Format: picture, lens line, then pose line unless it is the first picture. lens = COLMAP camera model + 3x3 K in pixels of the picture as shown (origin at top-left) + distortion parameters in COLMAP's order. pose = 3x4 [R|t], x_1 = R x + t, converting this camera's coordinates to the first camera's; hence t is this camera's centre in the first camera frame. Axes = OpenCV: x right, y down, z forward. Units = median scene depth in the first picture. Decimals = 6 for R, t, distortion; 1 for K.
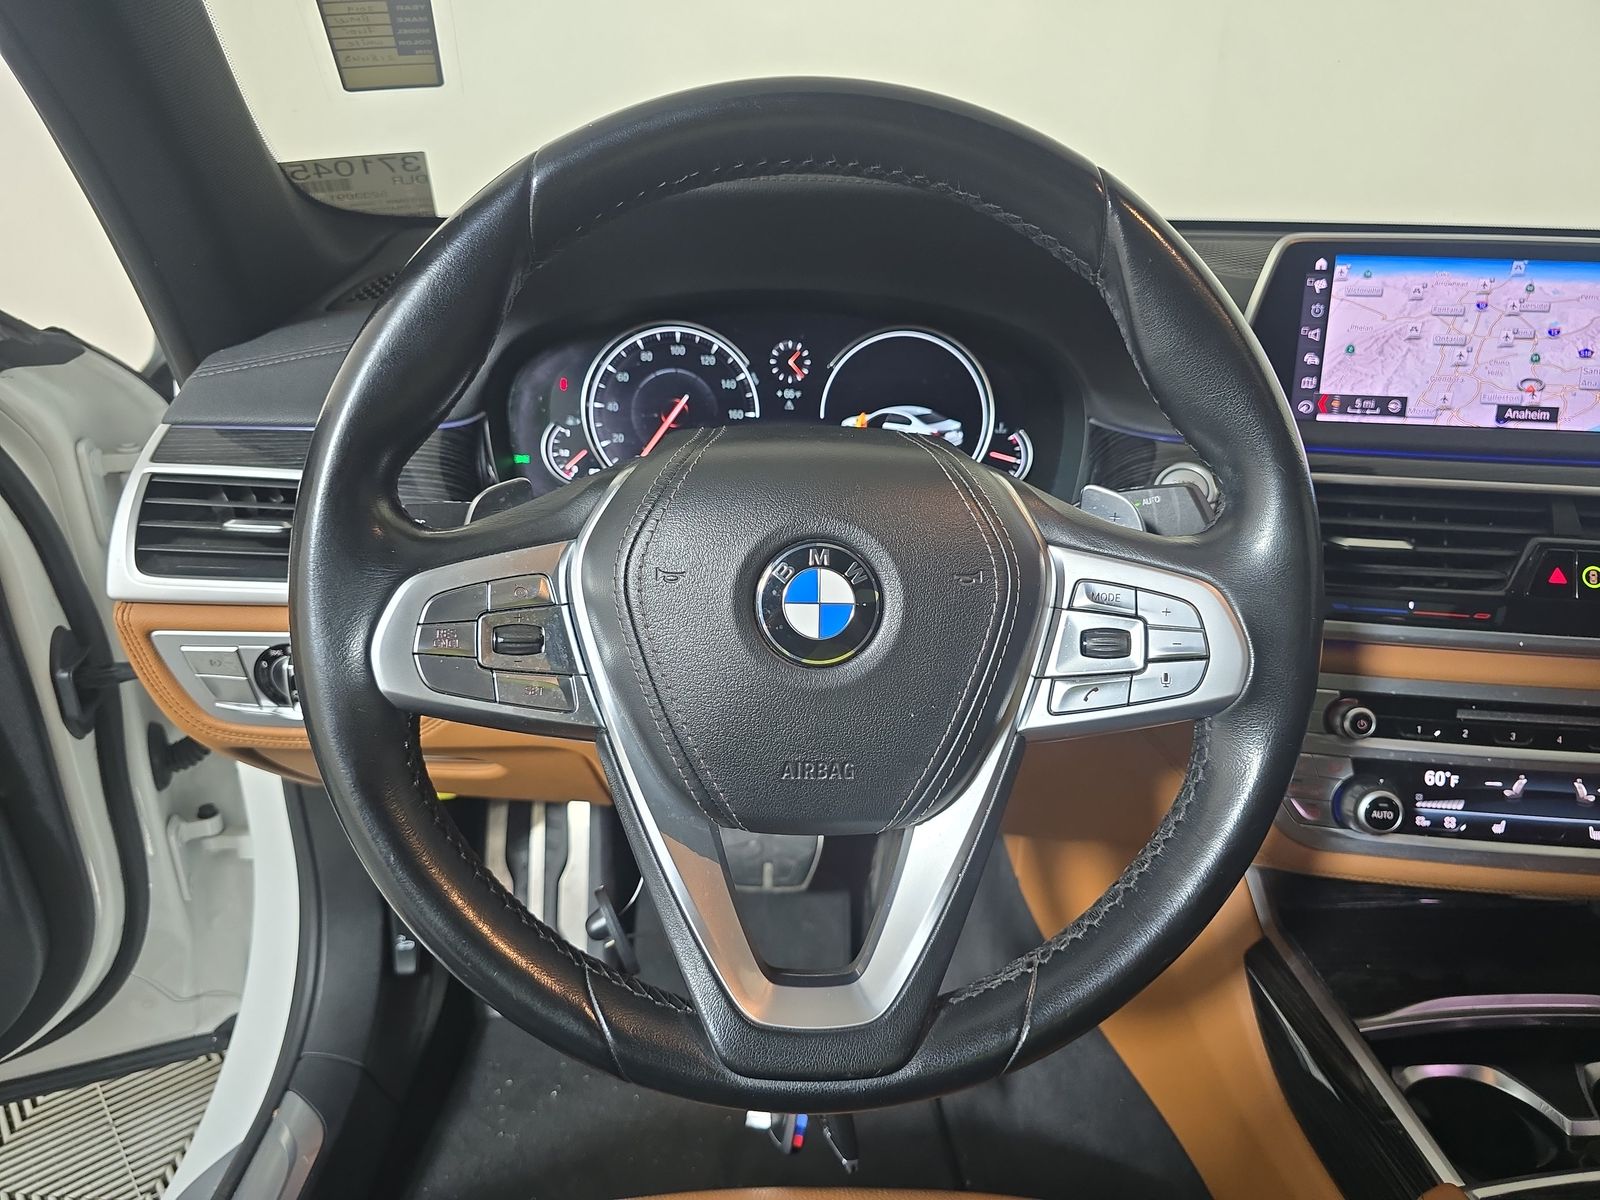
lens RADIAL K [[1089.7, 0, 777.5], [0, 1089.7, 600.8], [0, 0, 1]] dist [0.059551, -0.053960]
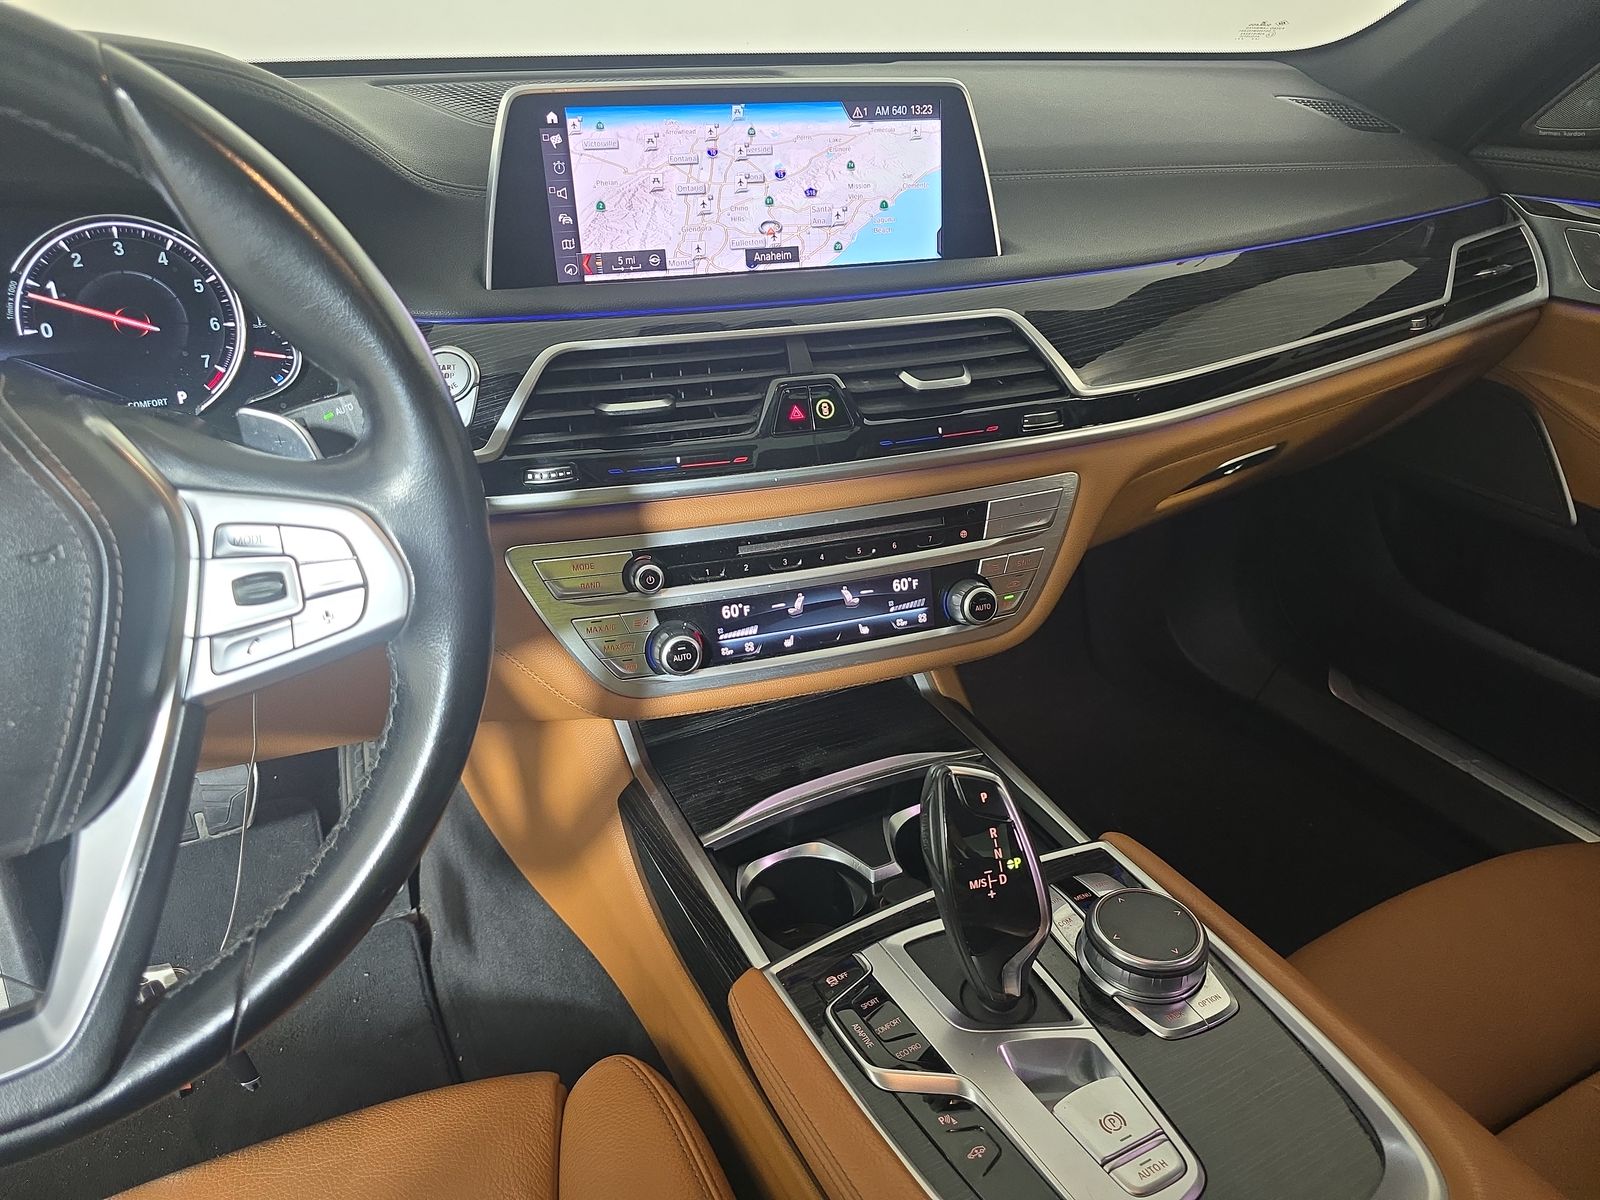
lens RADIAL K [[1089.7, 0, 777.5], [0, 1089.7, 600.8], [0, 0, 1]] dist [0.059551, -0.053960]
pose [[0.918054, -0.208240, 0.337363, 0.274578], [0.155243, 0.971816, 0.177406, -0.034528], [-0.364798, -0.110496, 0.924507, -0.016222]]
